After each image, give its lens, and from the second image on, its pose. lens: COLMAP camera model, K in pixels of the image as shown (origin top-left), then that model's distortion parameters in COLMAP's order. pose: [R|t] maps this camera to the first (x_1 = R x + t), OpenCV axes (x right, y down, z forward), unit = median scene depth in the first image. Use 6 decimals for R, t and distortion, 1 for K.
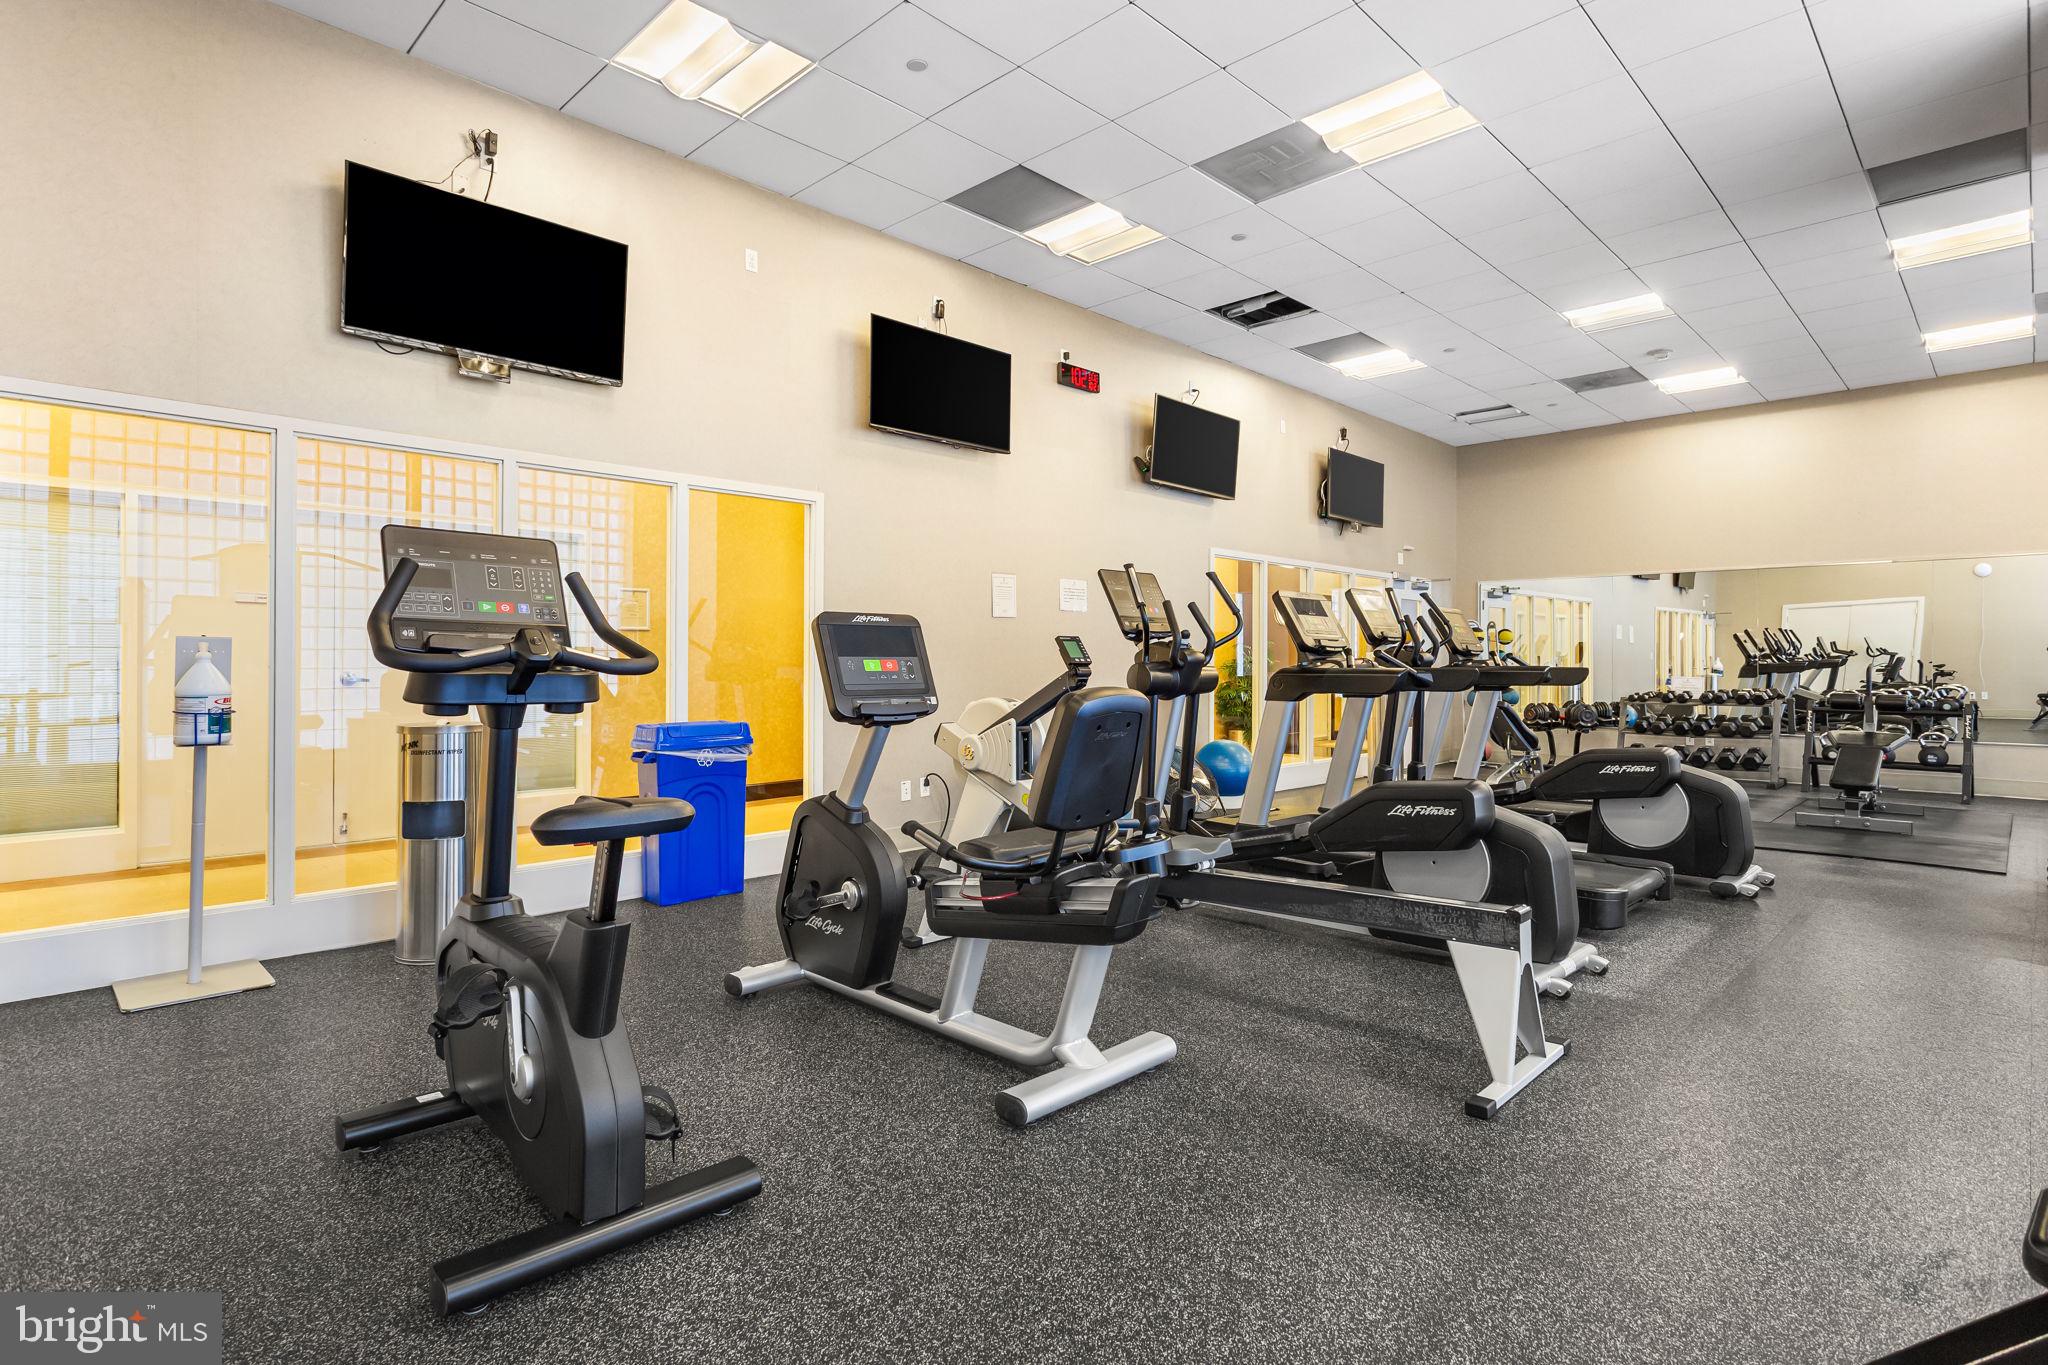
lens RADIAL K [[1031.9, 0, 1023.9], [0, 1031.9, 664.6], [0, 0, 1]] dist [0.001775, 0.001181]
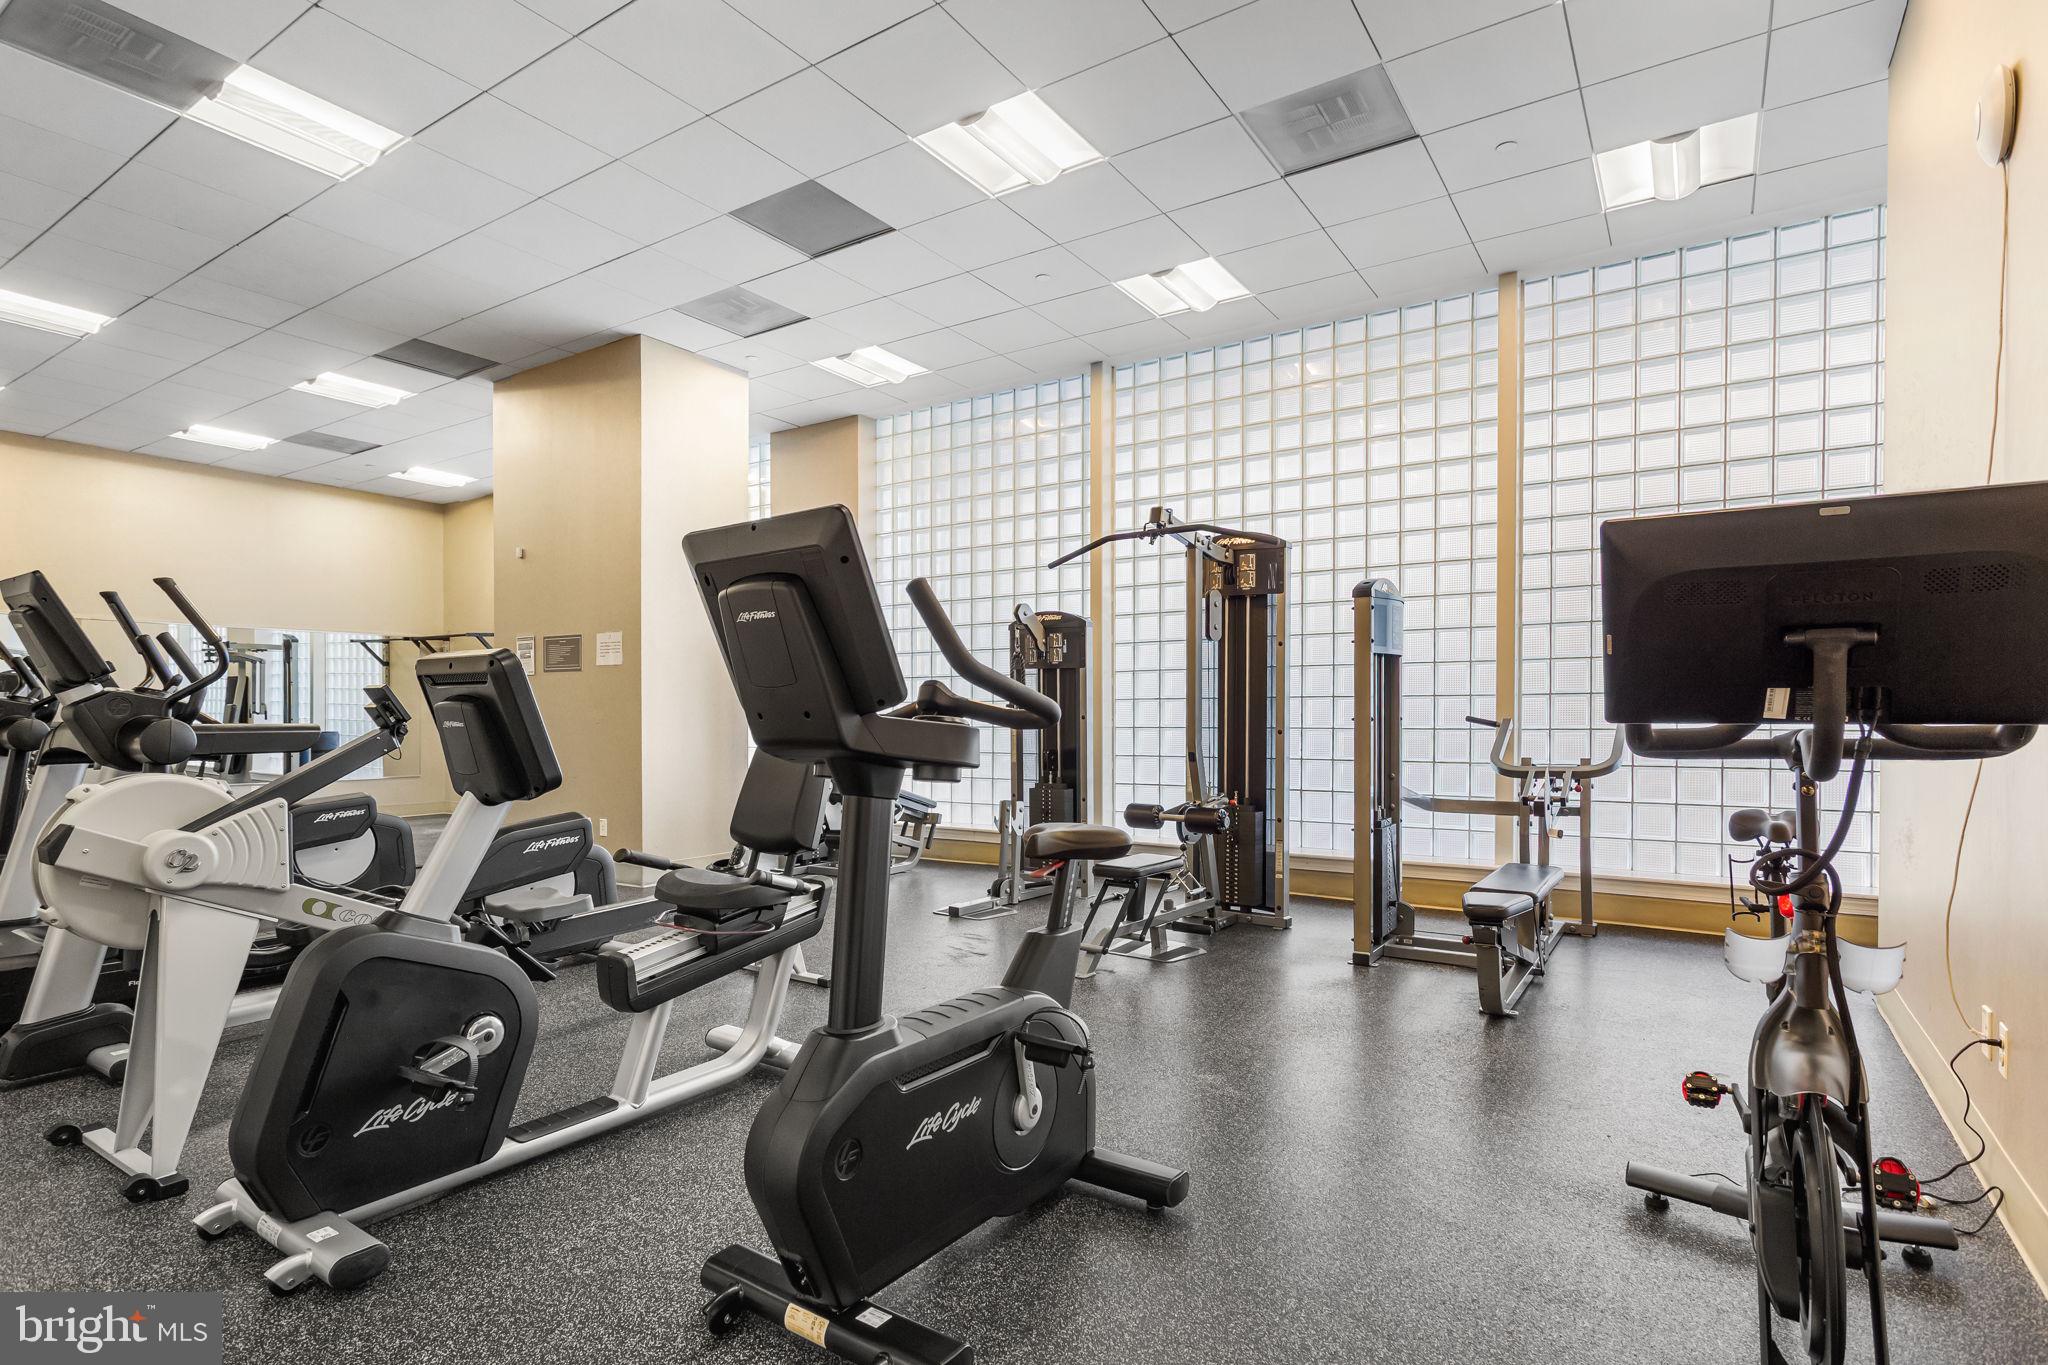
lens RADIAL K [[1038.9, 0, 1026.4], [0, 1038.9, 721.3], [0, 0, 1]] dist [-0.000573, -0.000107]
pose [[-0.187255, -0.002560, 0.982308, -0.905252], [0.001830, 0.999994, 0.002955, 0.001253], [-0.982310, 0.002351, -0.187250, 0.723083]]
